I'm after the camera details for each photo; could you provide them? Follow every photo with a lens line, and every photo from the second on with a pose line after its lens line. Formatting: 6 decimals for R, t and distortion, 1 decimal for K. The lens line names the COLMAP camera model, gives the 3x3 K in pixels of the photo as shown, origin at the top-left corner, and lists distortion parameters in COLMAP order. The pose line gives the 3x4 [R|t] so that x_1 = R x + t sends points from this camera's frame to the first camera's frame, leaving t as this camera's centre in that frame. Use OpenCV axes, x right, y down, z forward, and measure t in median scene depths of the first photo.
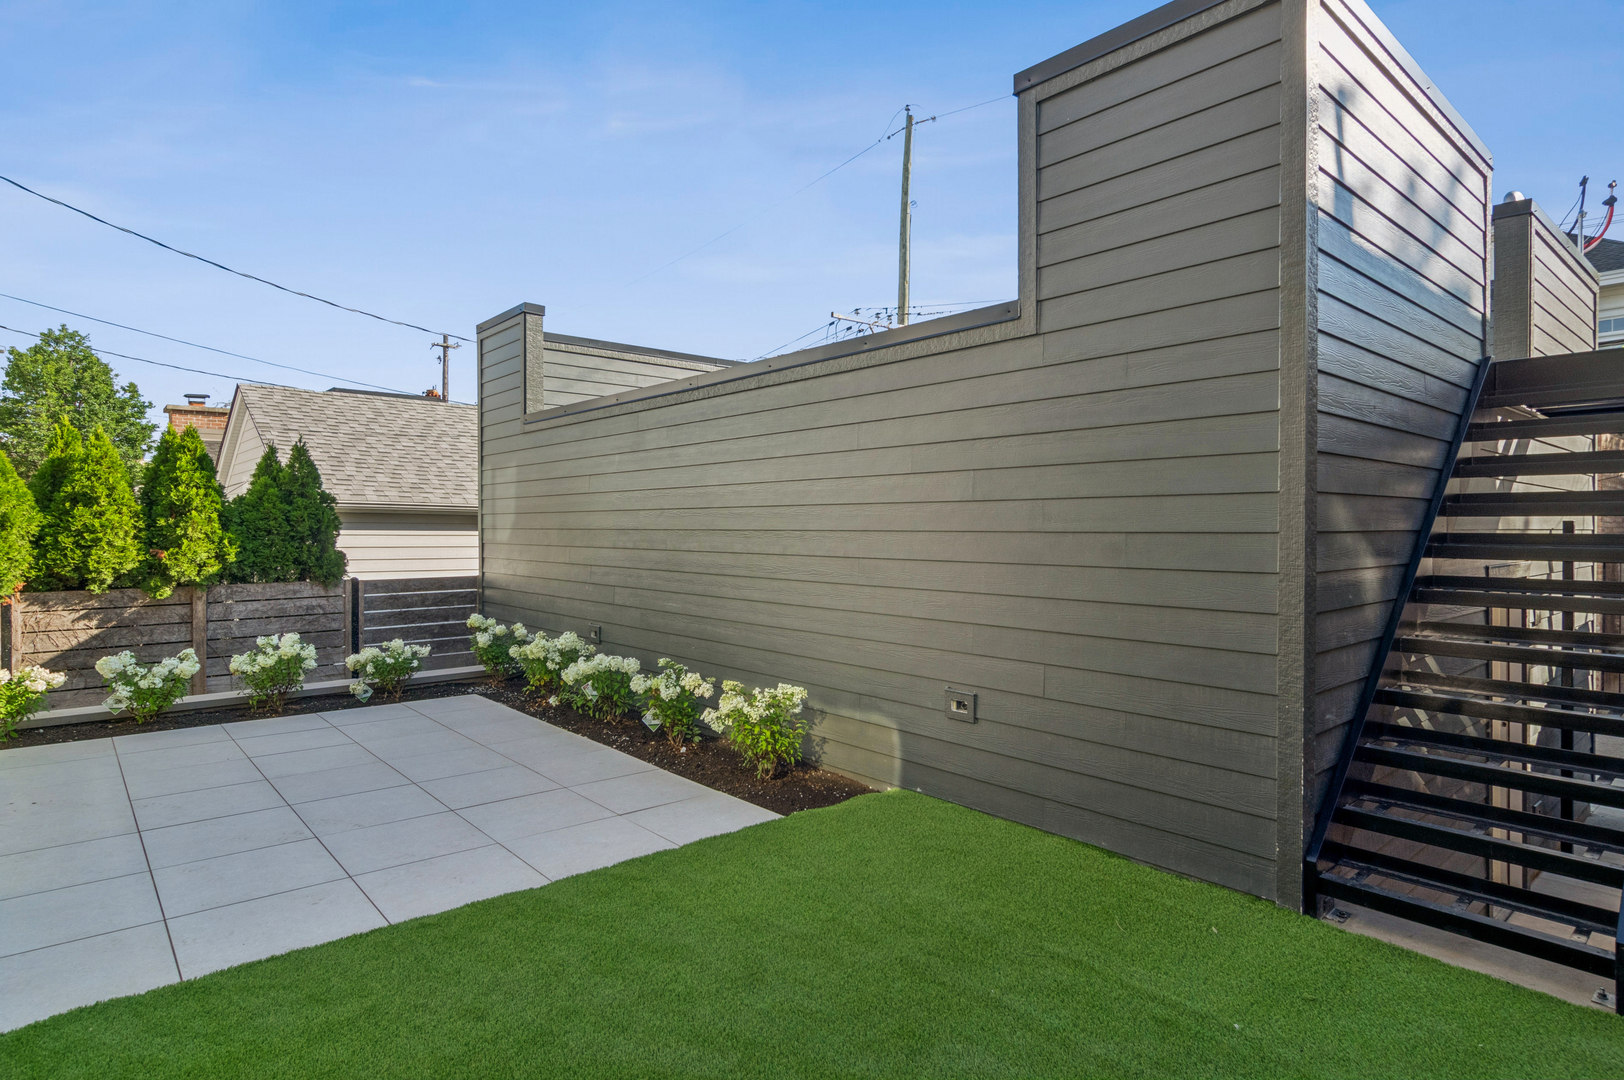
lens RADIAL K [[879.1, 0, 815.6], [0, 879.1, 532.3], [0, 0, 1]] dist [-0.001204, 0.003330]
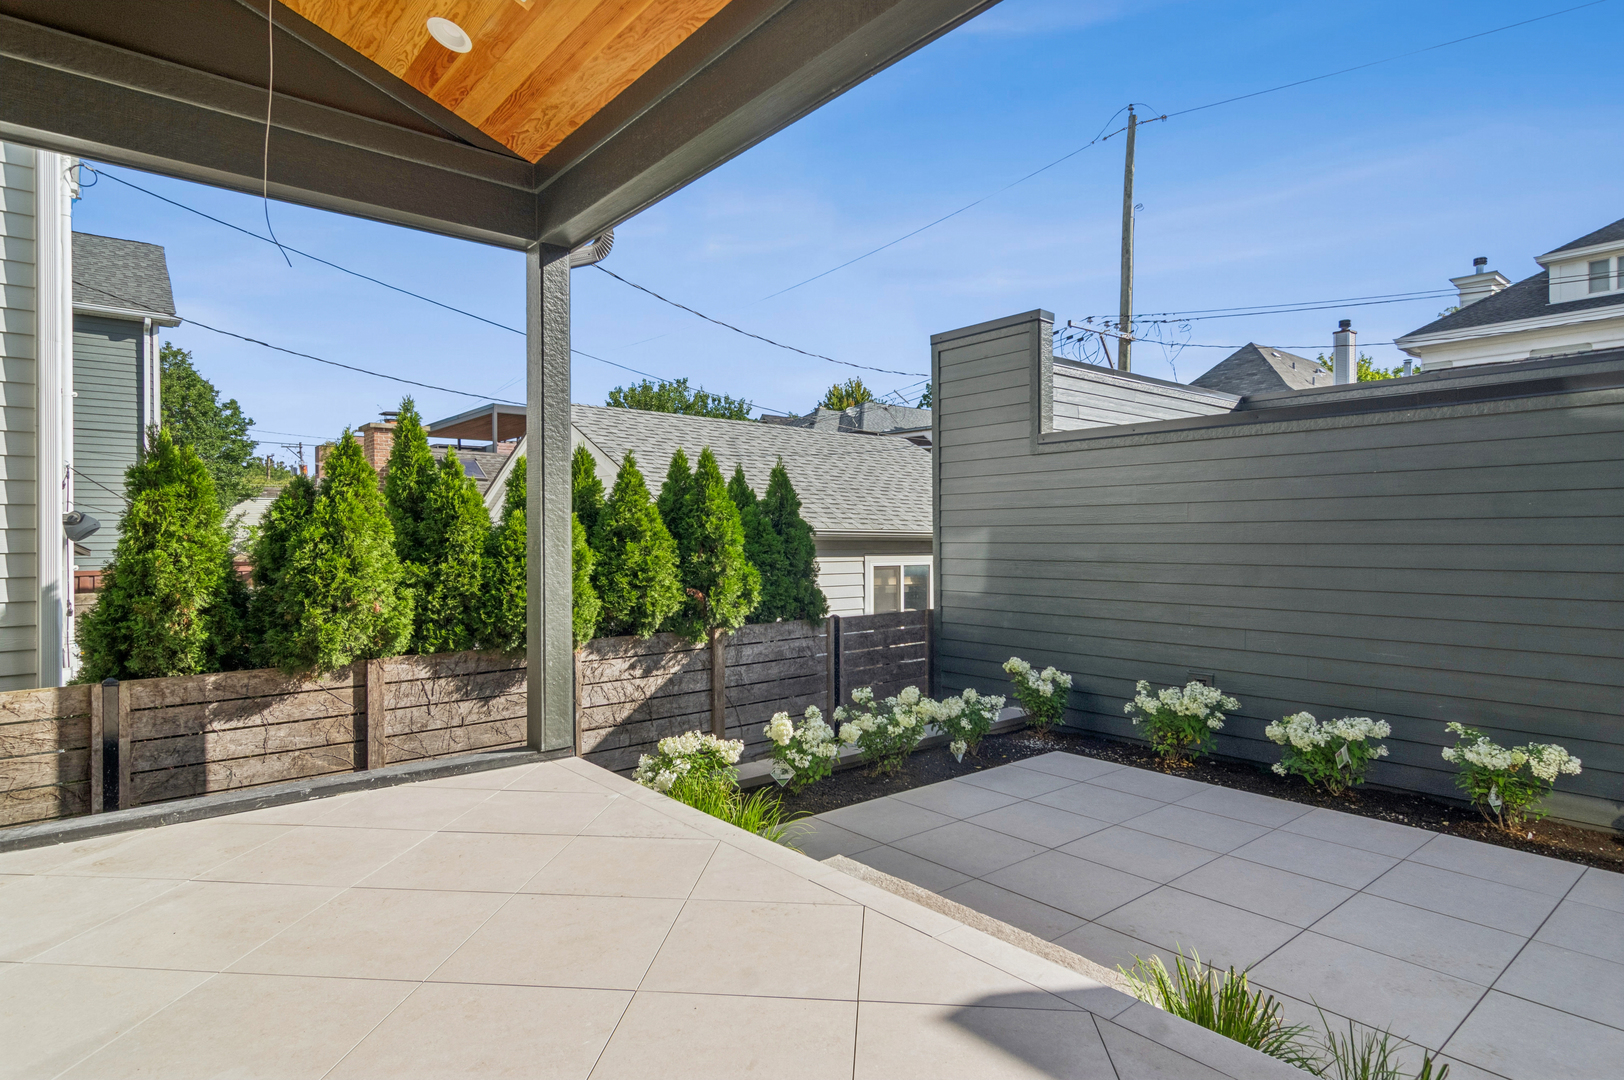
lens RADIAL K [[879.1, 0, 817.4], [0, 879.1, 532.1], [0, 0, 1]] dist [-0.001204, 0.003330]
pose [[0.999808, -0.006194, -0.018583, -0.635158], [0.005970, 0.999909, -0.012100, -0.027694], [0.018656, 0.011987, 0.999754, 0.113204]]
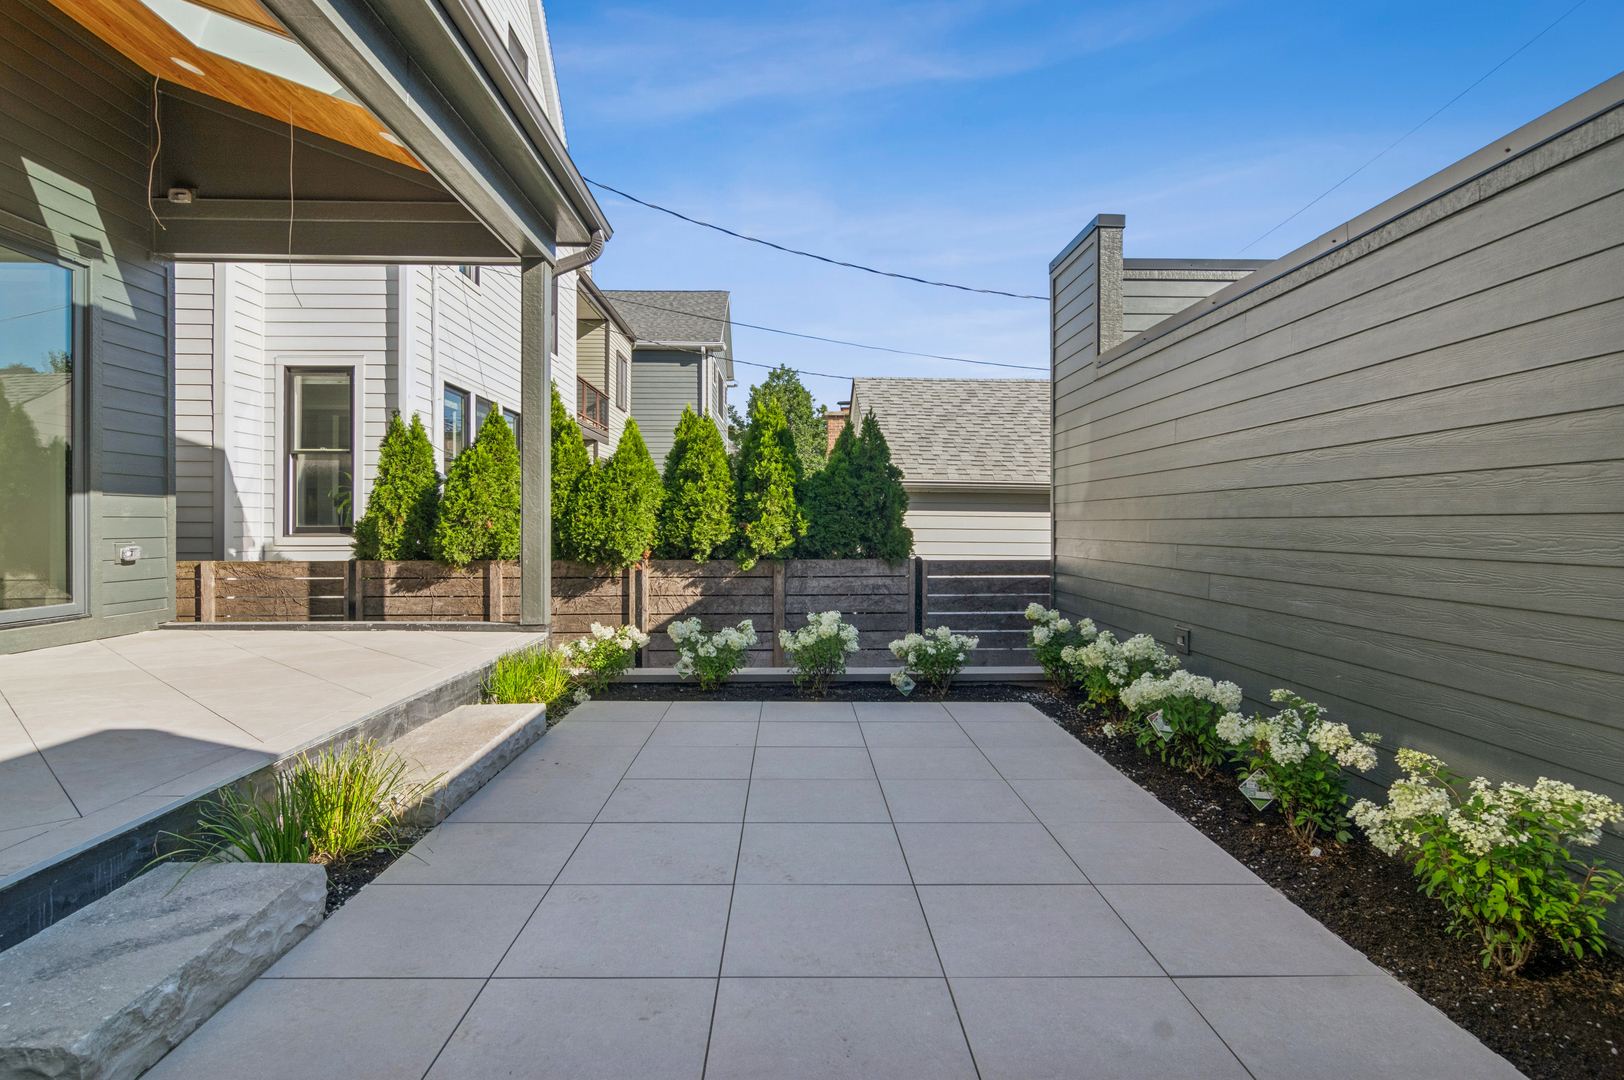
lens RADIAL K [[879.1, 0, 808.7], [0, 879.1, 524.7], [0, 0, 1]] dist [-0.001204, 0.003330]
pose [[0.768461, 0.001137, -0.639896, -0.028395], [-0.005688, 0.999971, -0.005054, 0.027839], [0.639871, 0.007523, 0.768445, 0.263441]]
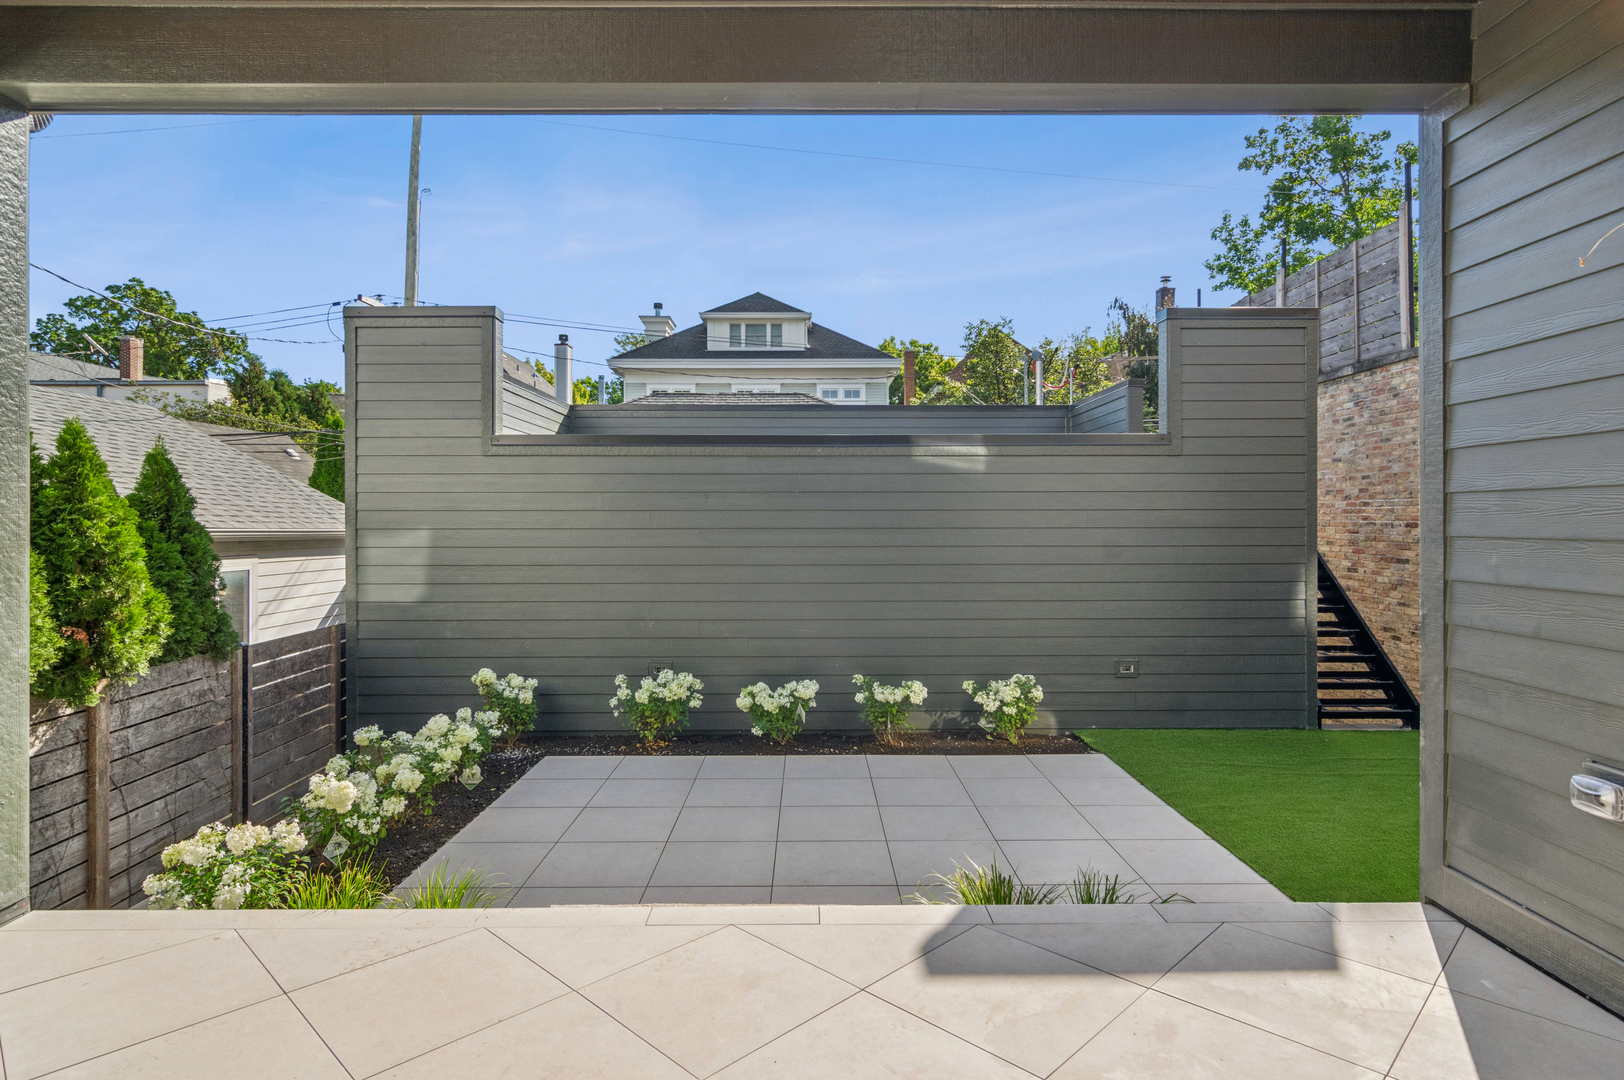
lens RADIAL K [[879.1, 0, 822.0], [0, 879.1, 517.3], [0, 0, 1]] dist [-0.001204, 0.003330]
pose [[0.652414, 0.000506, 0.757863, -0.915713], [0.007390, 0.999948, -0.007030, -0.050863], [-0.757827, 0.010187, 0.652376, 0.216497]]
